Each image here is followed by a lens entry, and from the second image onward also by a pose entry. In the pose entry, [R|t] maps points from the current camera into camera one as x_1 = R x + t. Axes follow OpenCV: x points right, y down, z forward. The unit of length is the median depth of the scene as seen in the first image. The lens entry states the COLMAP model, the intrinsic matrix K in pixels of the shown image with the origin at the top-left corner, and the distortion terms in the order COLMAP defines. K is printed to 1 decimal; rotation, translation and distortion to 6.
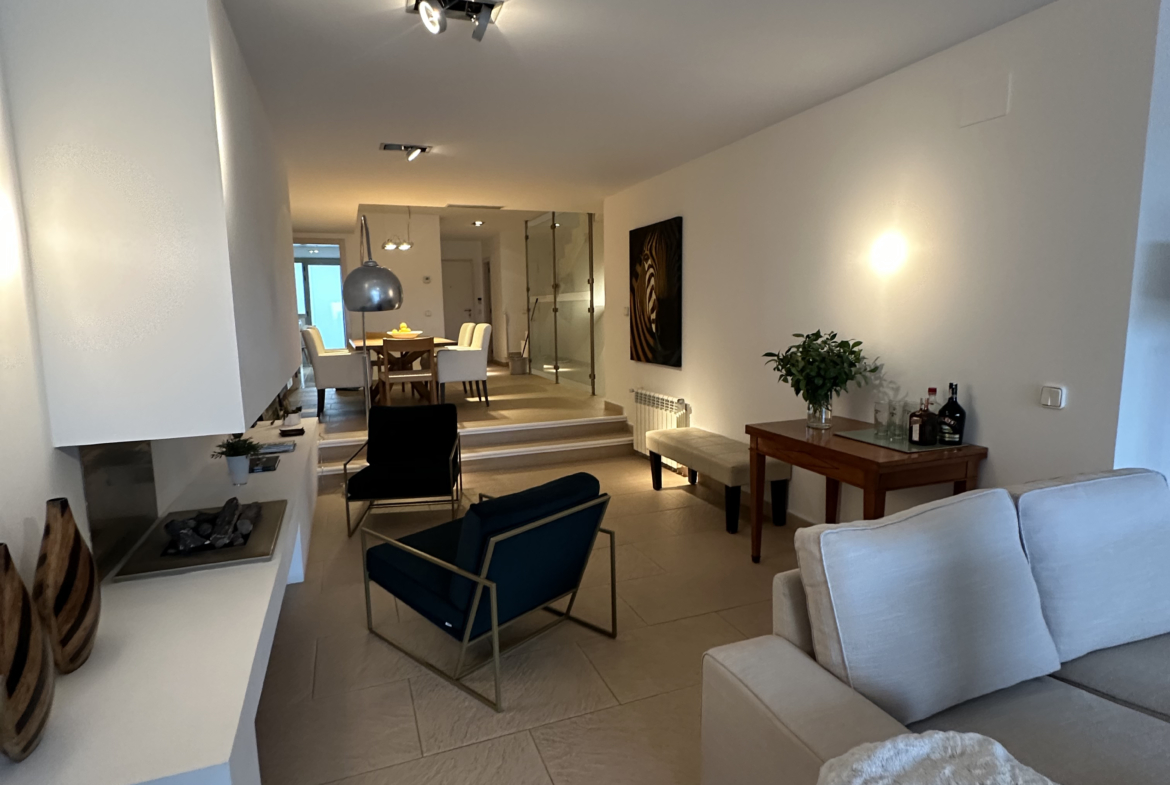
lens RADIAL K [[624.4, 0, 585.0], [0, 624.4, 392.5], [0, 0, 1]] dist [0.001143, 0.001003]
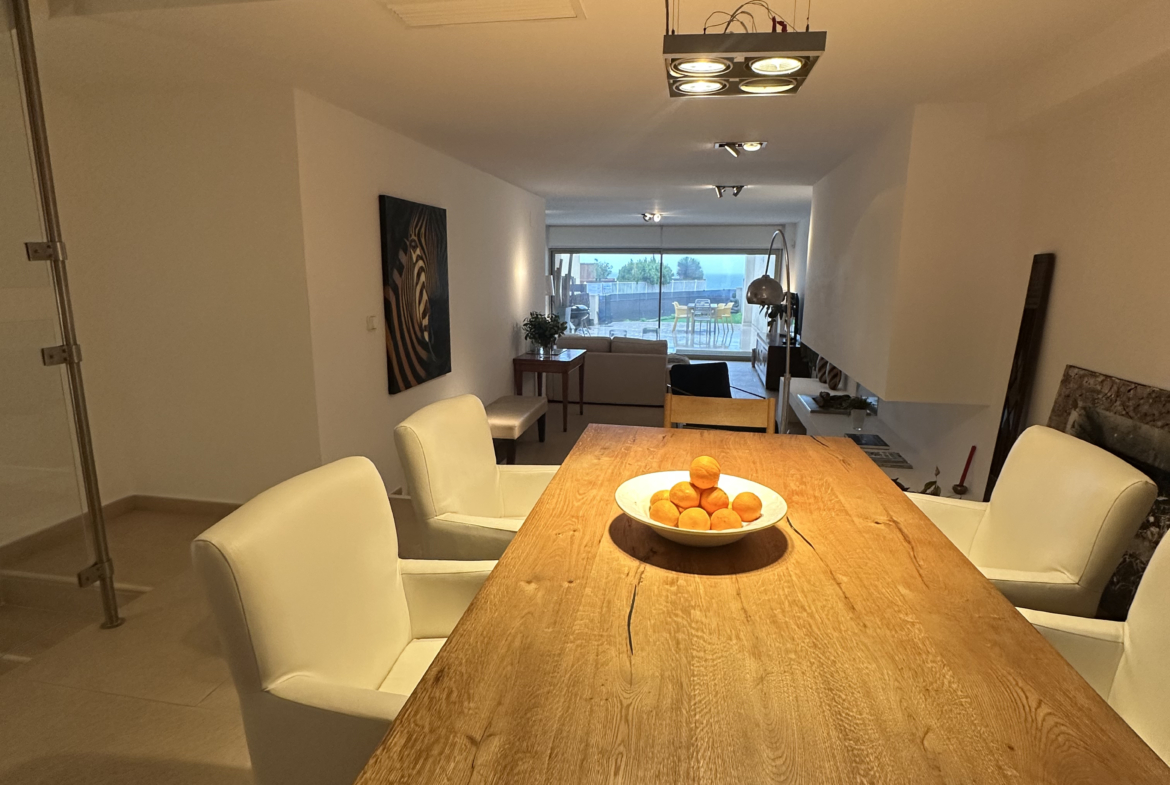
lens RADIAL K [[624.4, 0, 585.0], [0, 624.4, 392.5], [0, 0, 1]] dist [0.001143, 0.001003]
pose [[-0.848372, -0.097123, 0.520415, -0.479825], [0.073892, 0.951681, 0.298066, -0.257309], [-0.524218, 0.291326, -0.800203, 1.549950]]
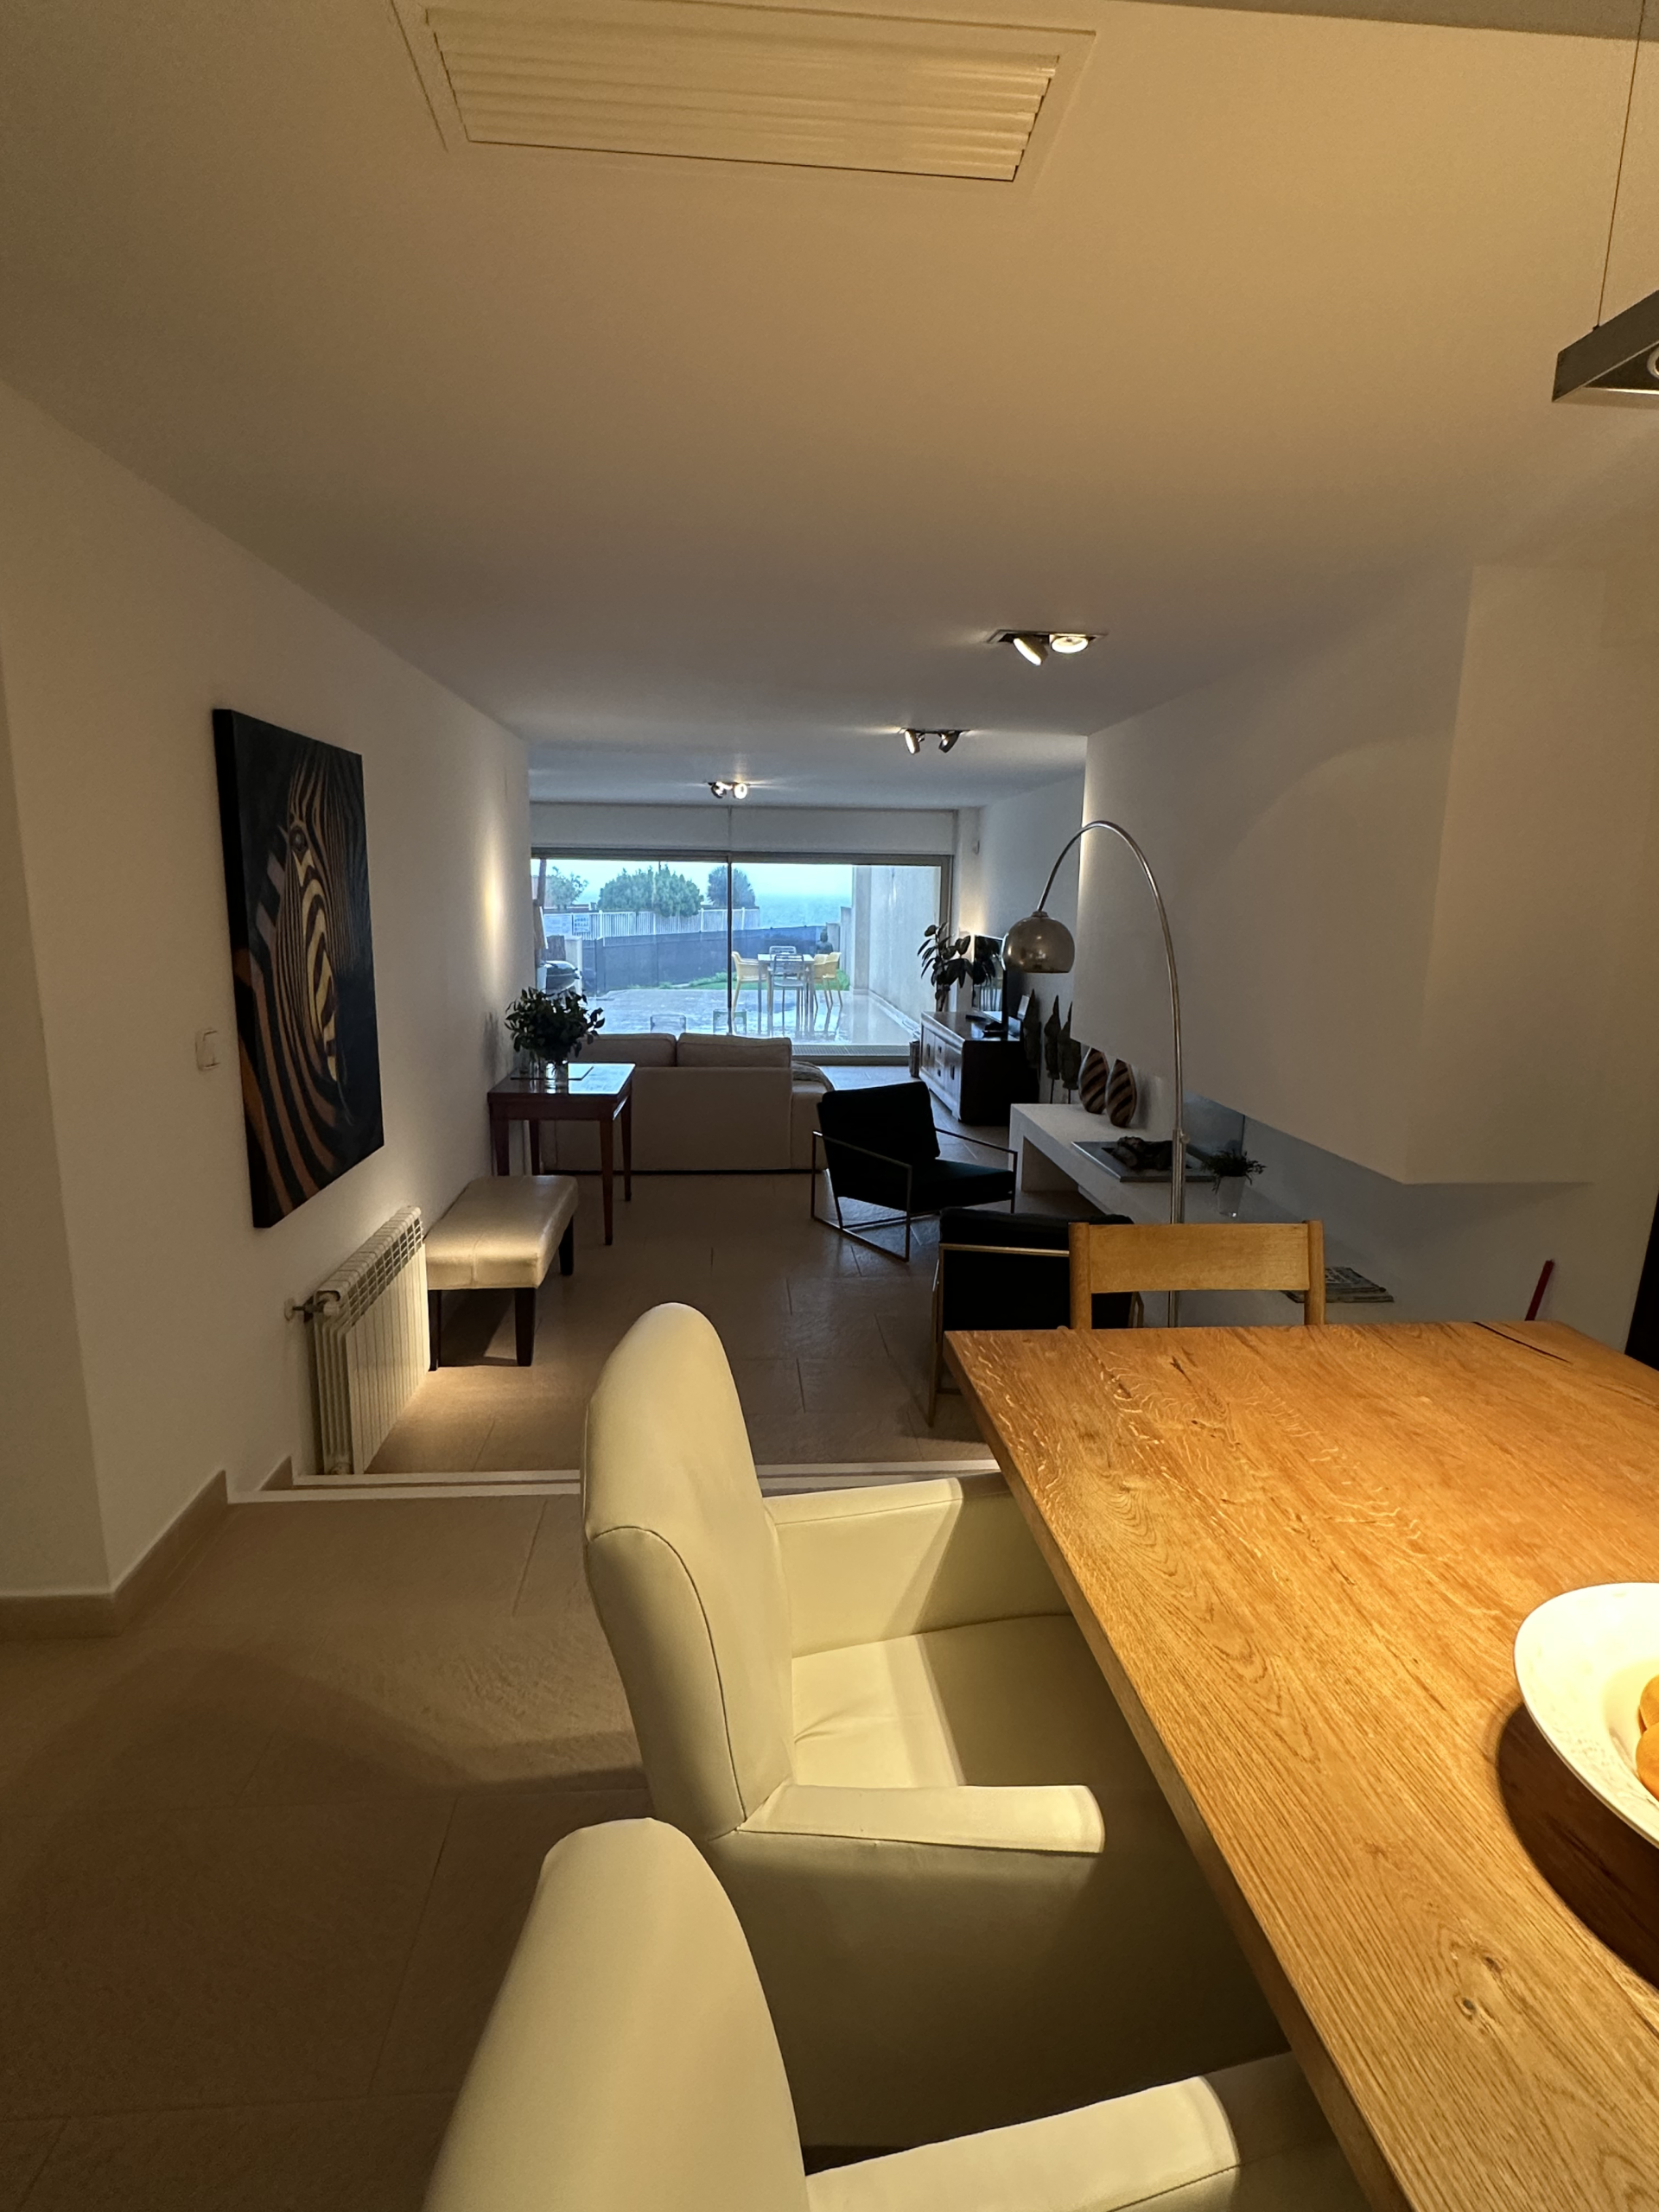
lens RADIAL K [[1139.7, 0, 823.6], [0, 1139.7, 1112.2], [0, 0, 1]] dist [-0.001643, -0.000333]
pose [[-0.956076, -0.057469, 0.287430, -0.299455], [0.037110, 0.948969, 0.313177, -0.255910], [-0.290761, 0.310088, -0.905154, 1.463006]]
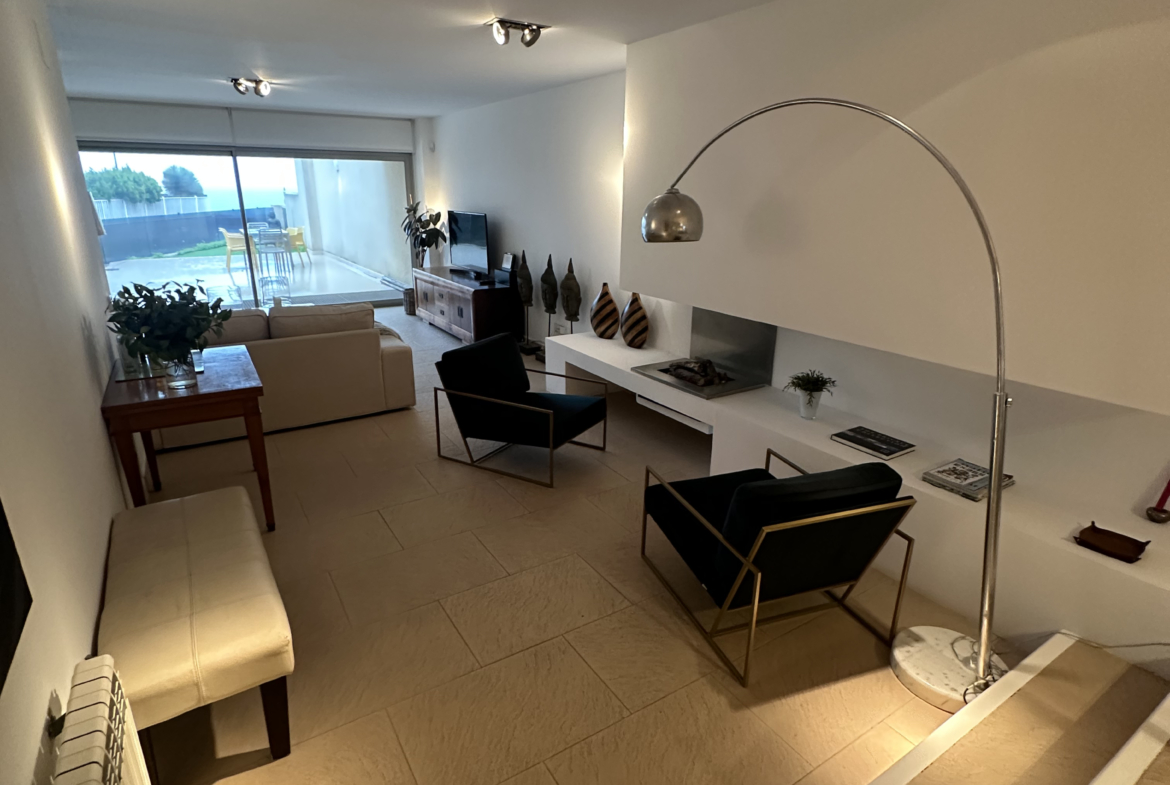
lens RADIAL K [[624.4, 0, 585.0], [0, 624.4, 392.5], [0, 0, 1]] dist [0.001143, 0.001003]
pose [[-0.981965, 0.061988, -0.178611, -0.014468], [-0.022787, 0.899030, 0.437294, -0.201121], [0.187683, 0.433478, -0.881403, 1.133420]]
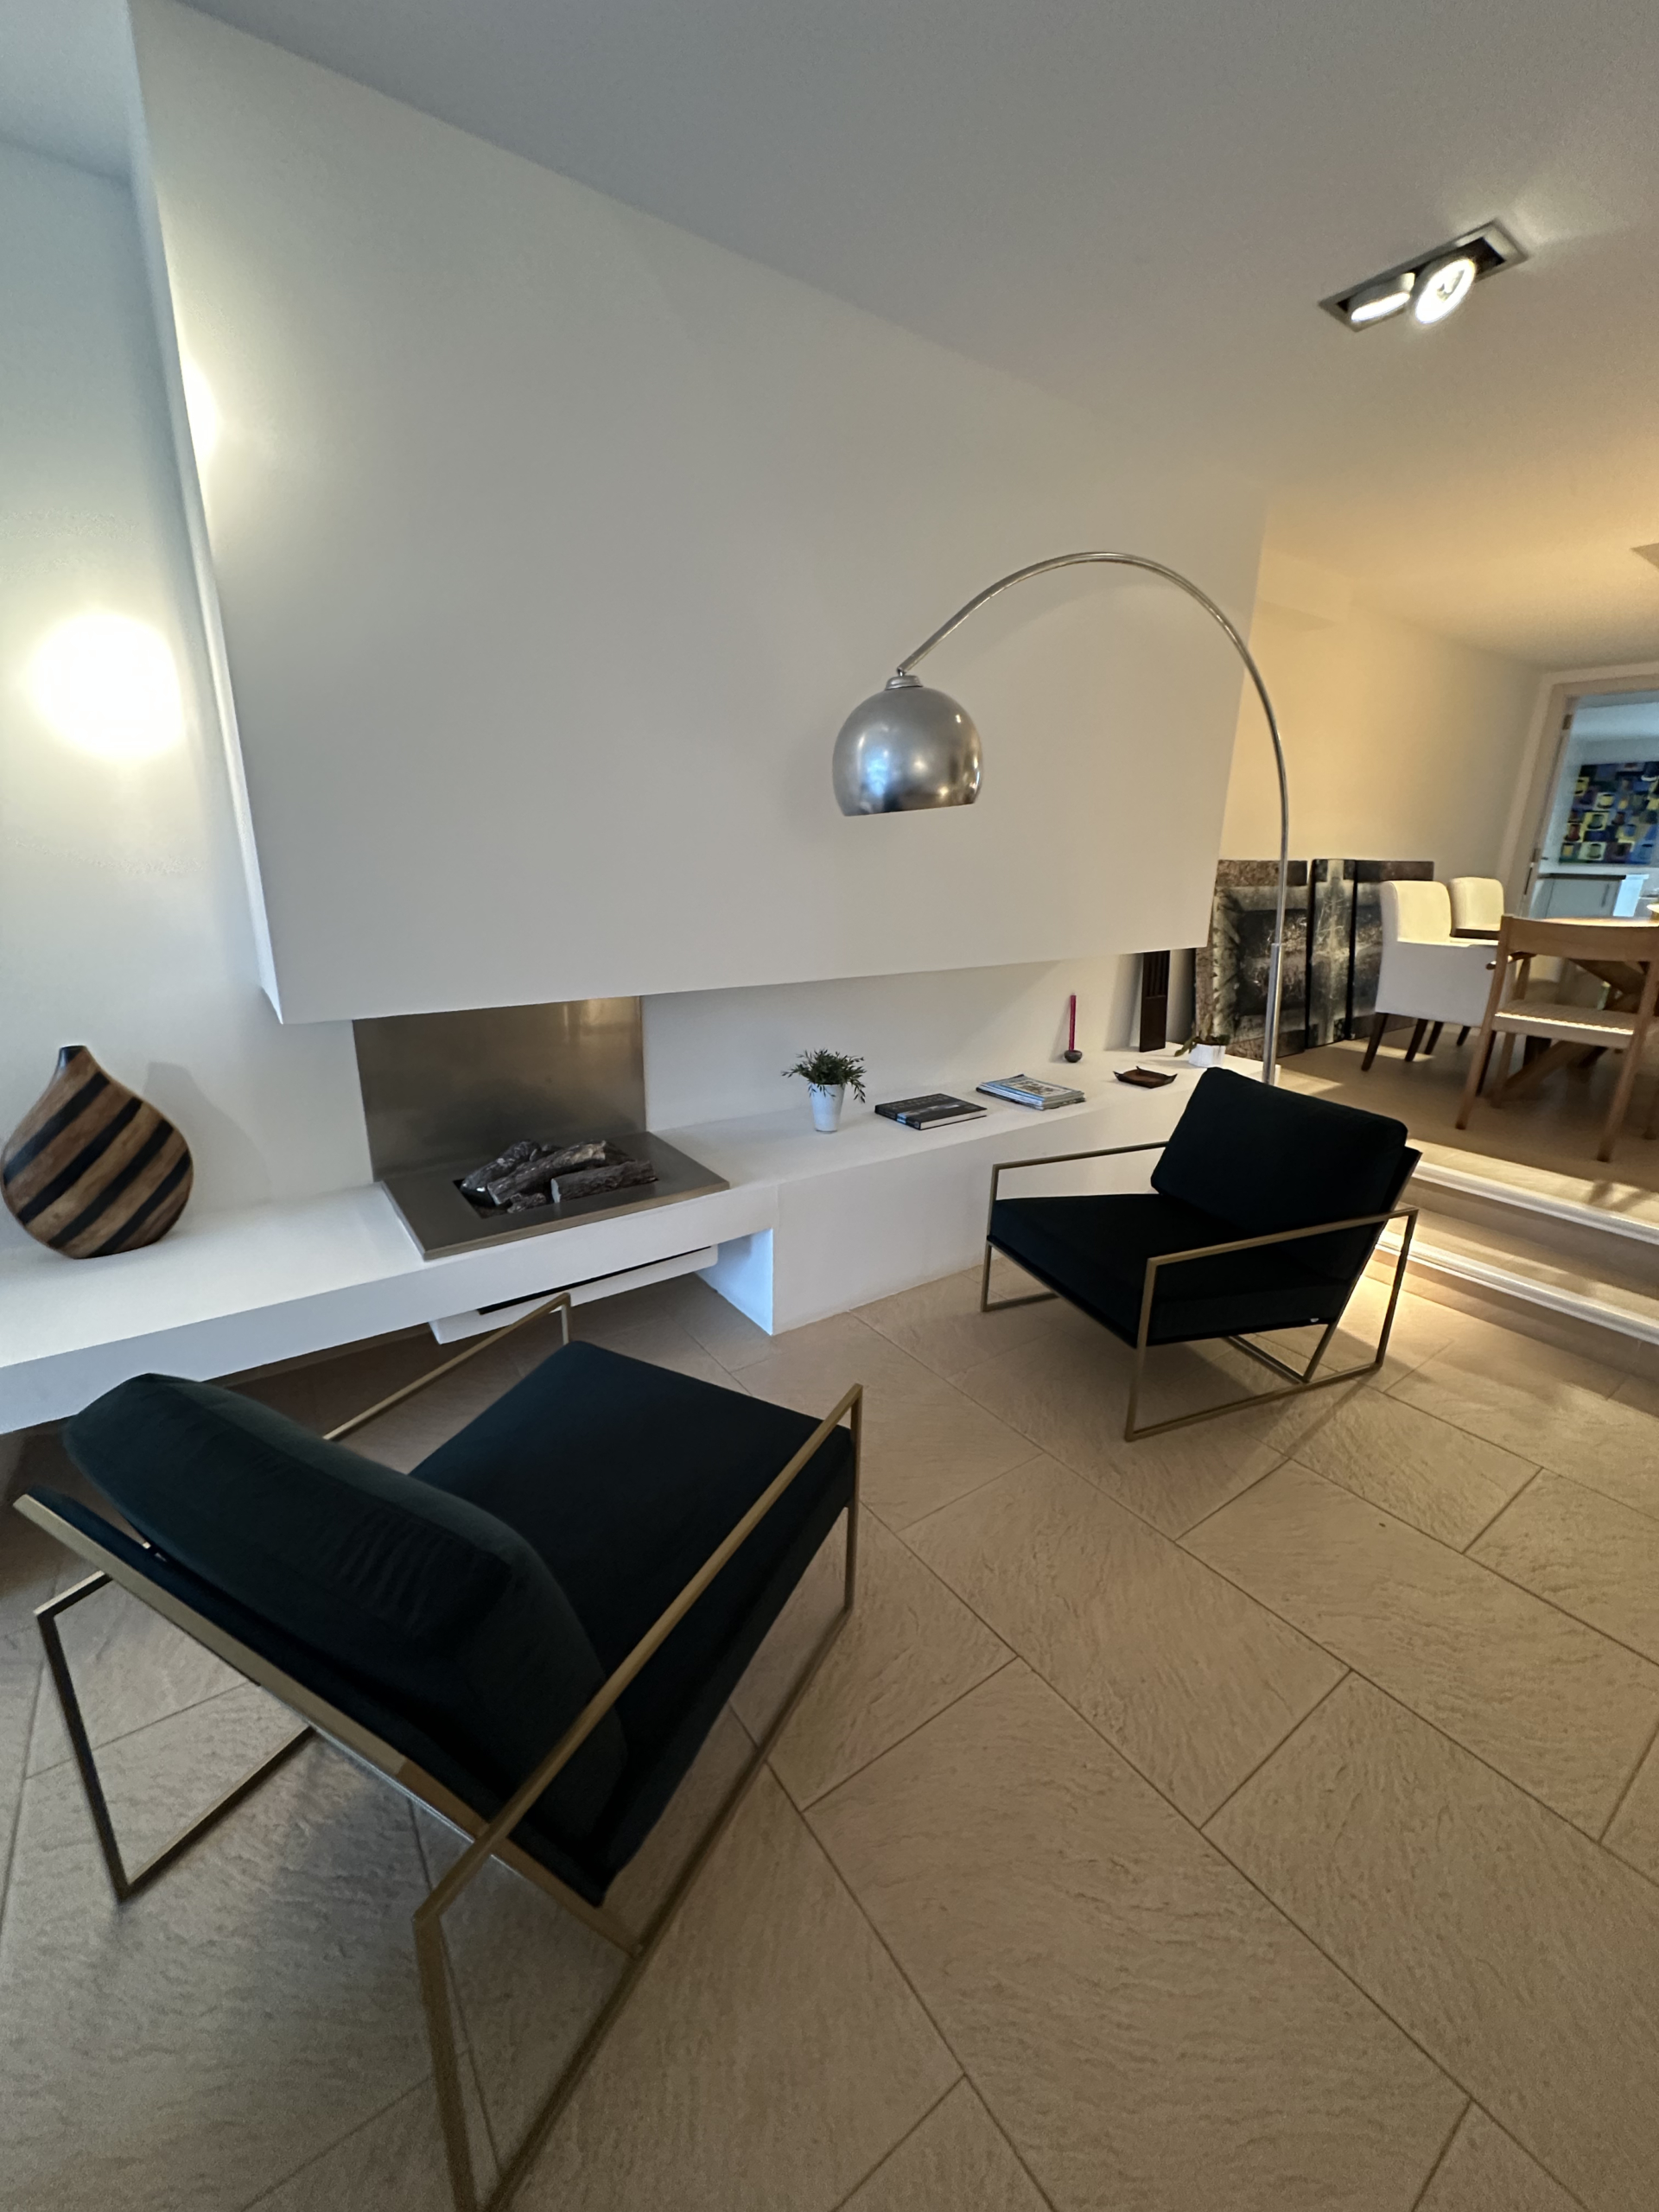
lens RADIAL K [[869.2, 0, 819.0], [0, 869.2, 1114.0], [0, 0, 1]] dist [-0.001038, -0.000082]
pose [[0.236988, 0.303568, -0.922867, 0.123559], [-0.155526, 0.949531, 0.272400, -0.054975], [0.958983, 0.078974, 0.272240, 0.482439]]
